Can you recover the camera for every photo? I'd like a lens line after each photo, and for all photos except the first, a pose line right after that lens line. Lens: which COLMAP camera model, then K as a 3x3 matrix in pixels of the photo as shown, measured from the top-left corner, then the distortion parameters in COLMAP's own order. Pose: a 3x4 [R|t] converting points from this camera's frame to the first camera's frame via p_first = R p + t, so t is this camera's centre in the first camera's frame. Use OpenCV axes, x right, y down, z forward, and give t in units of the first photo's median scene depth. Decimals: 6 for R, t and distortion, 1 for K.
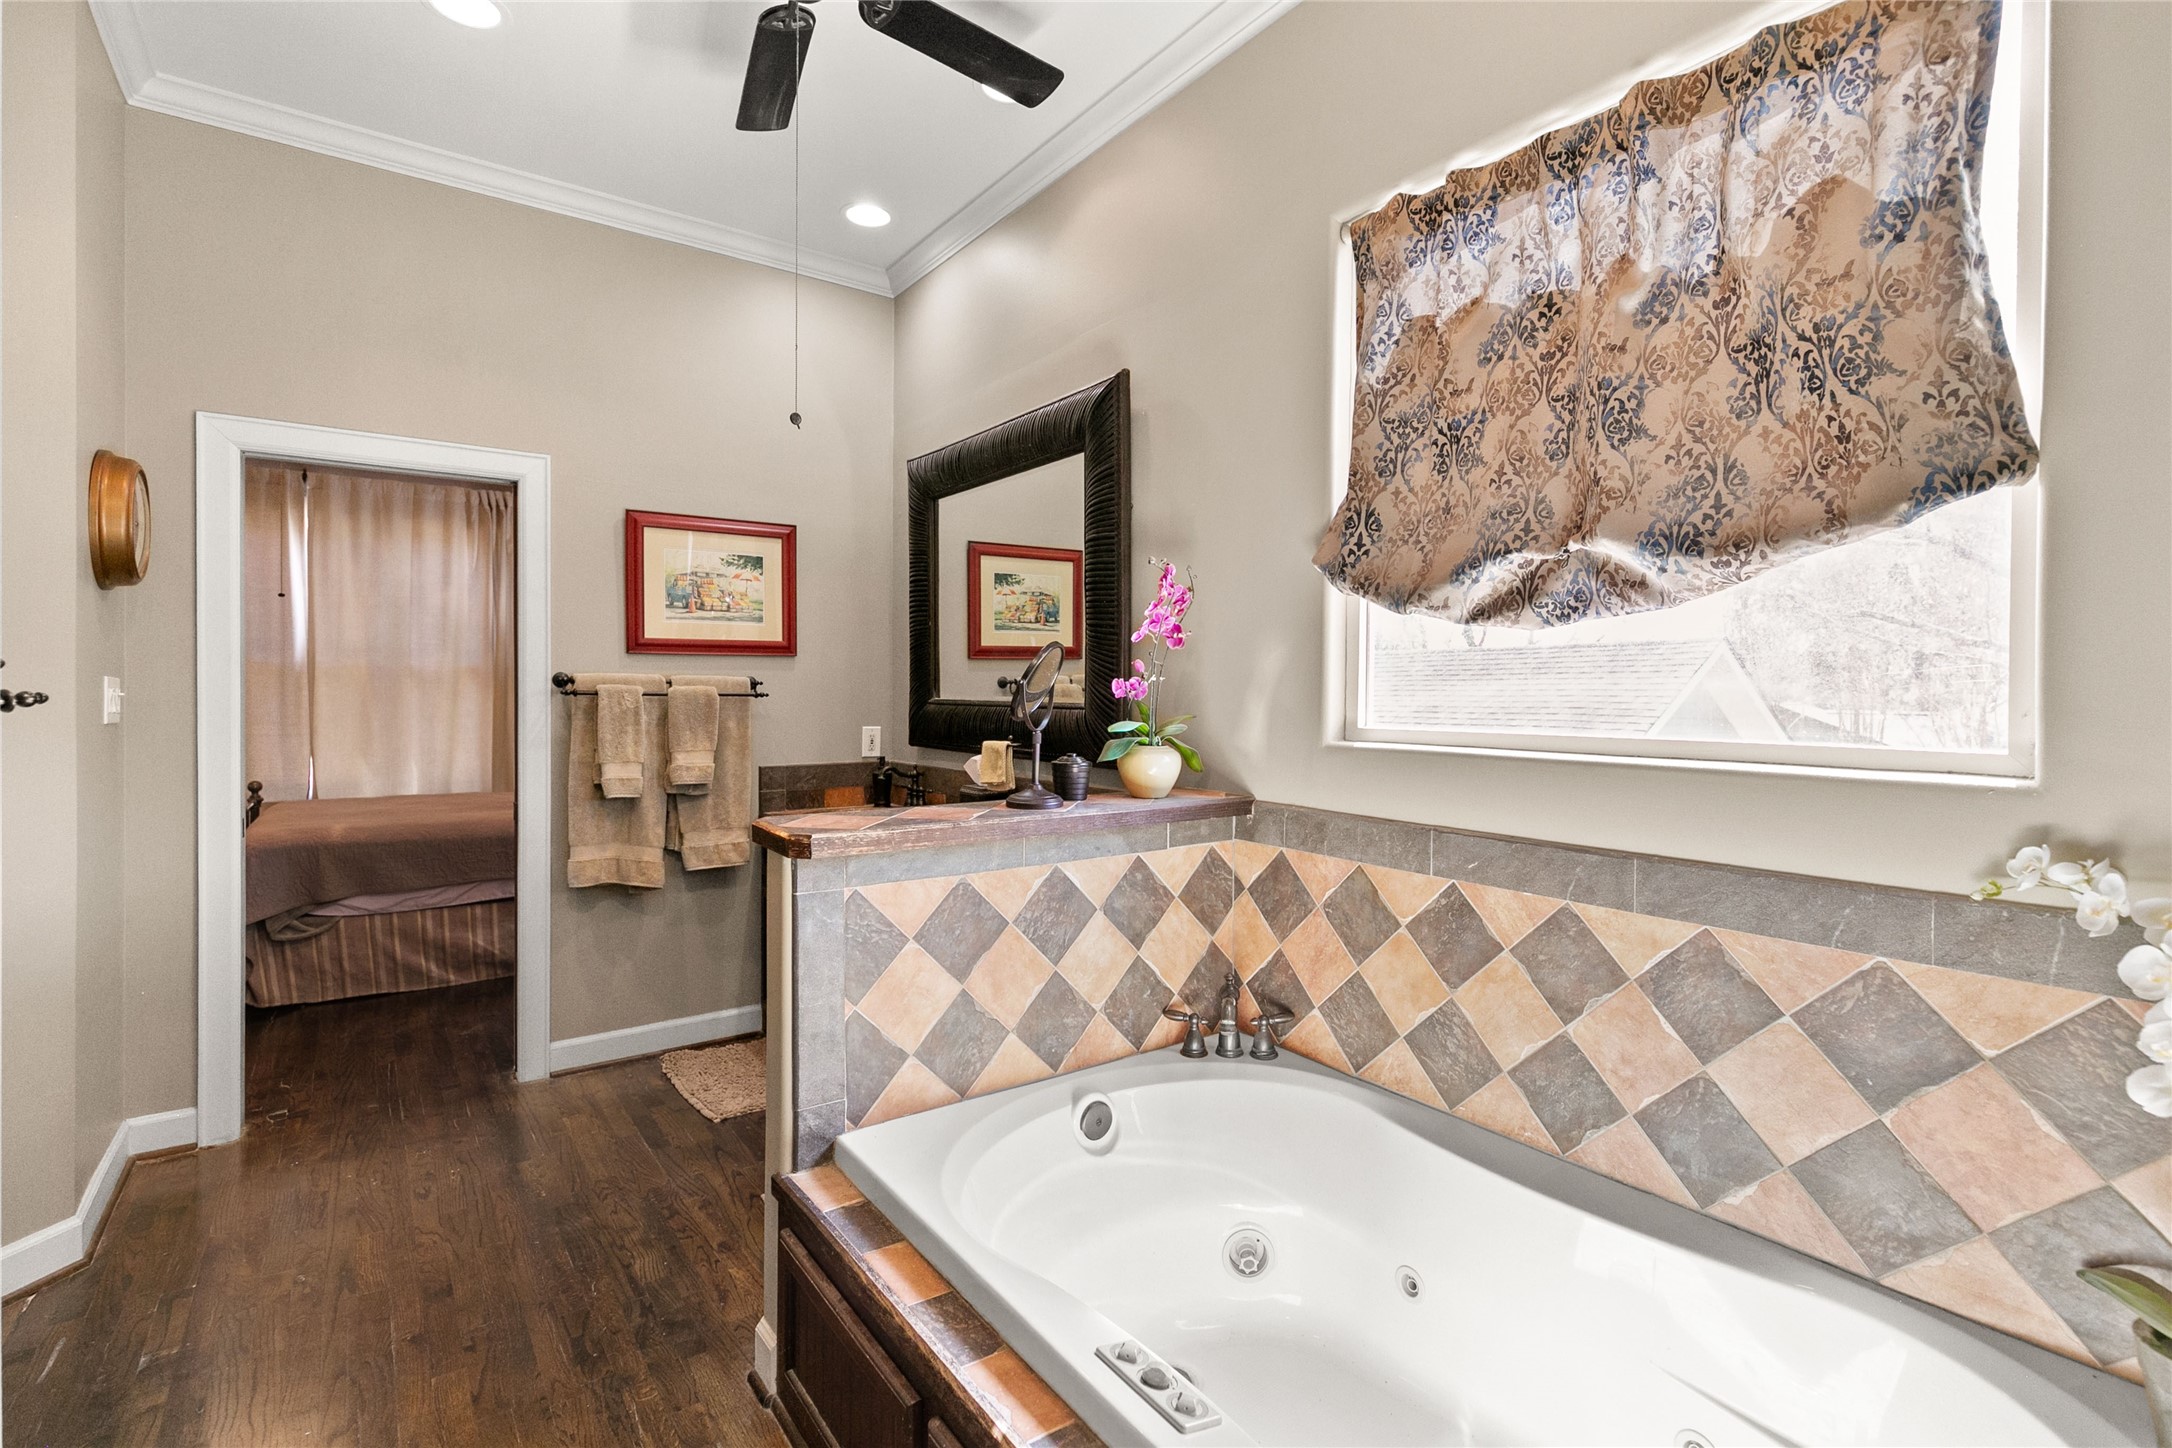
lens RADIAL K [[1011.1, 0, 1078.7], [0, 1011.1, 713.5], [0, 0, 1]] dist [0.001792, -0.000120]
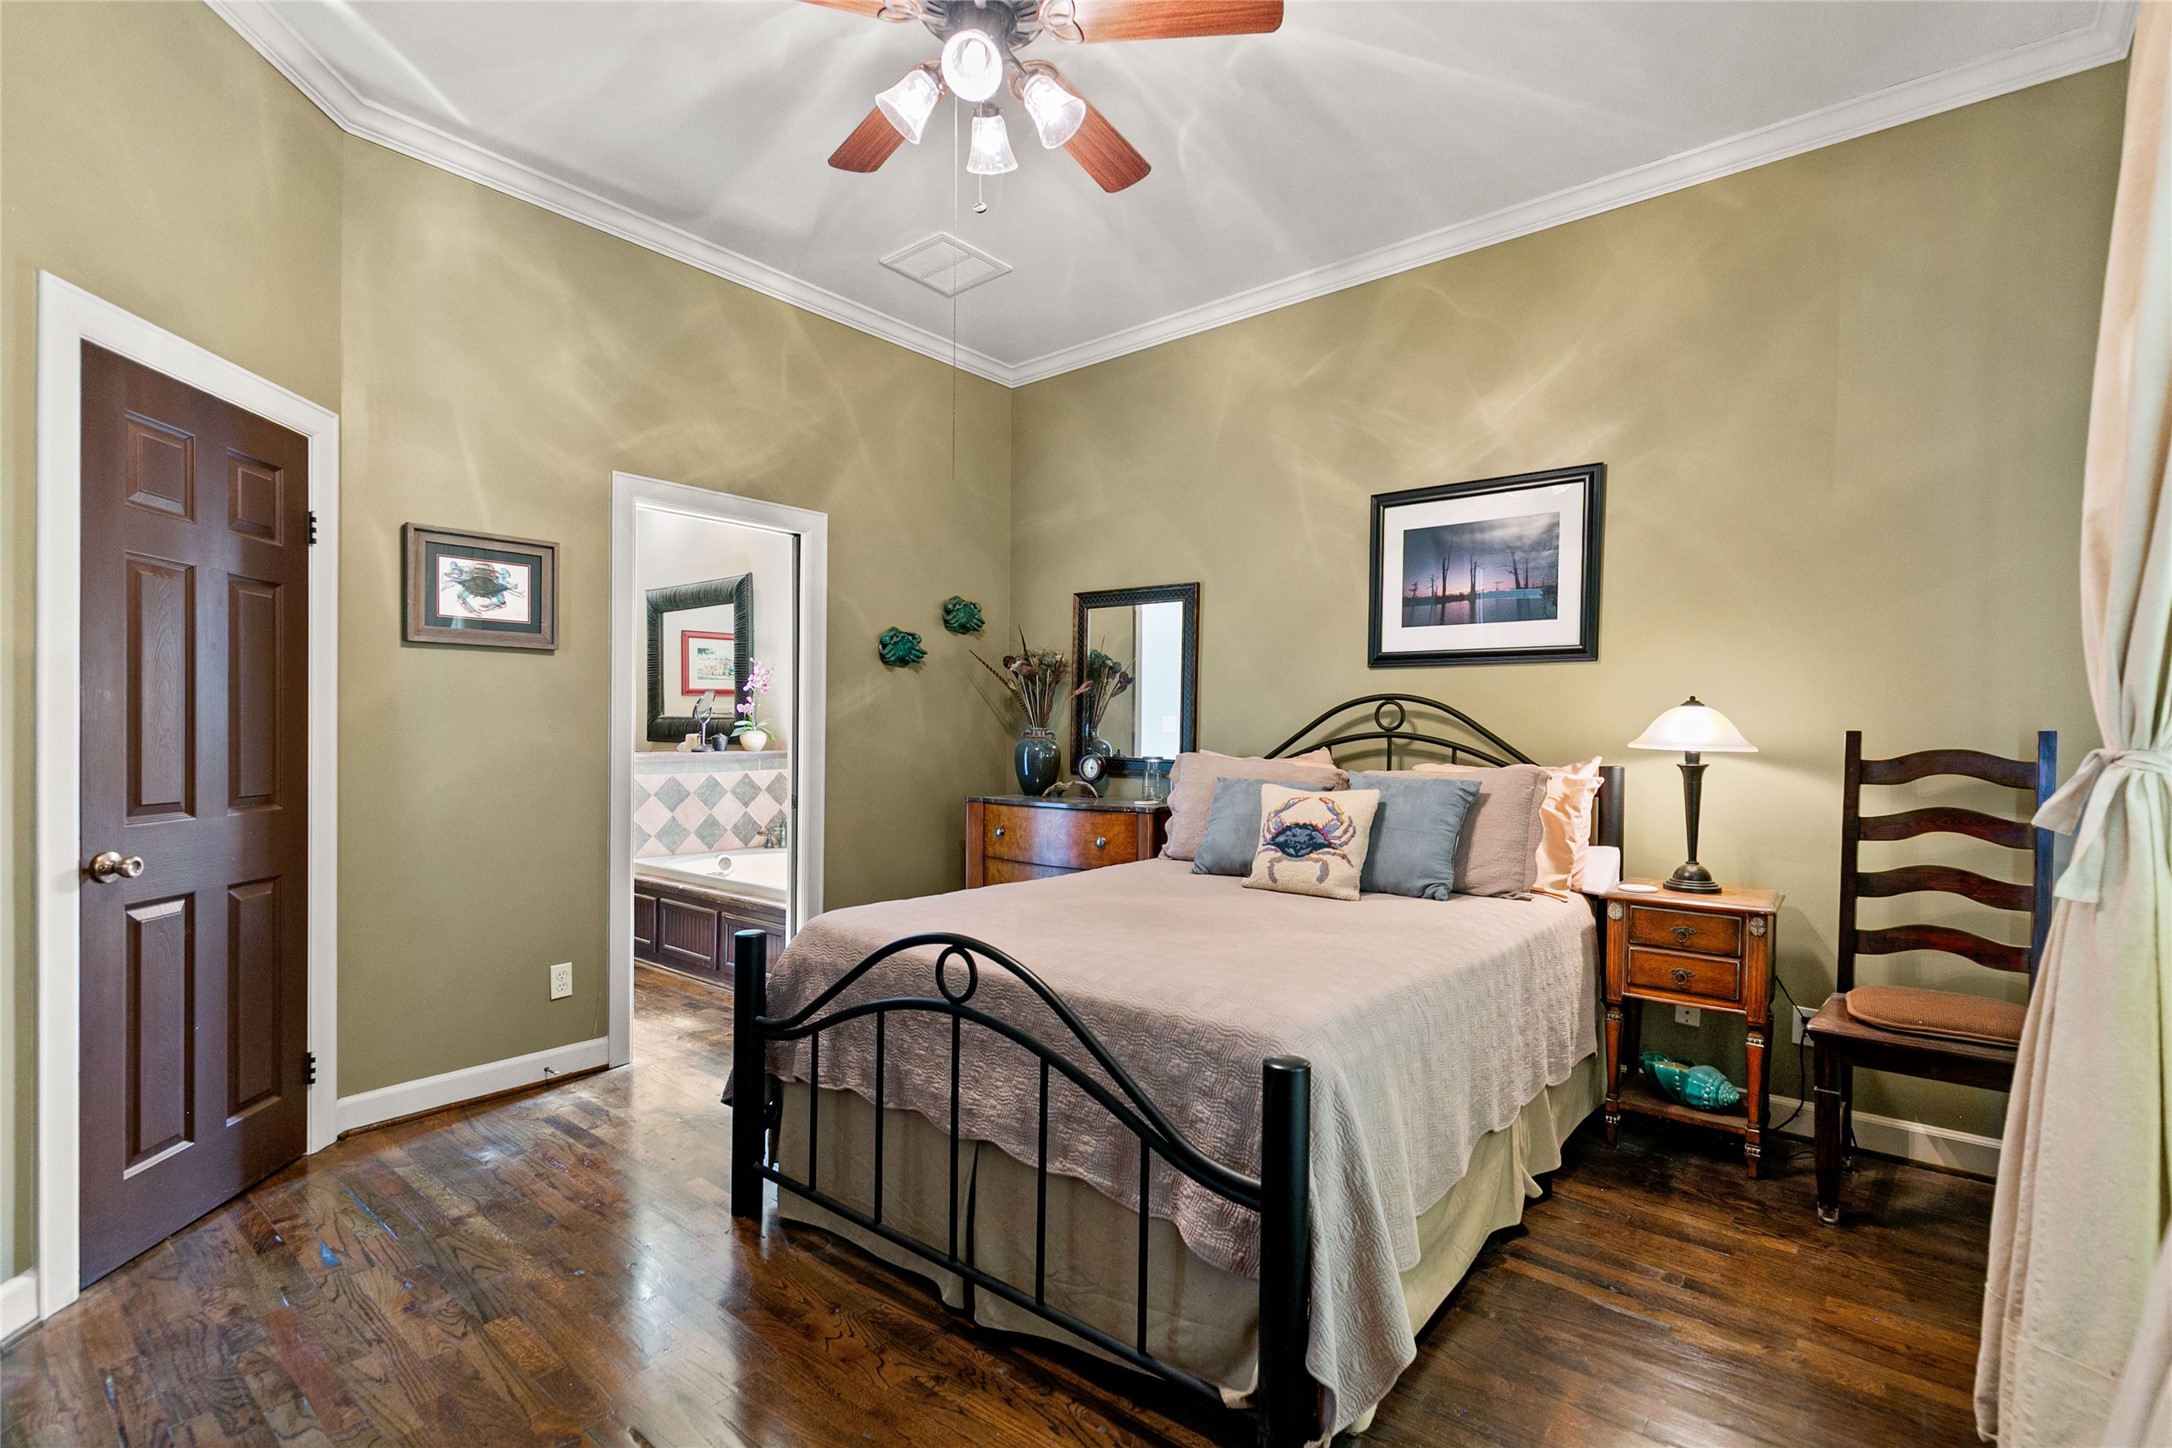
lens RADIAL K [[1011.1, 0, 1103.9], [0, 1011.1, 726.1], [0, 0, 1]] dist [0.001792, -0.000120]
pose [[0.963376, -0.004450, 0.268118, 0.241414], [0.009665, 0.999789, -0.018131, 0.075029], [-0.267980, 0.020058, 0.963216, -1.711853]]
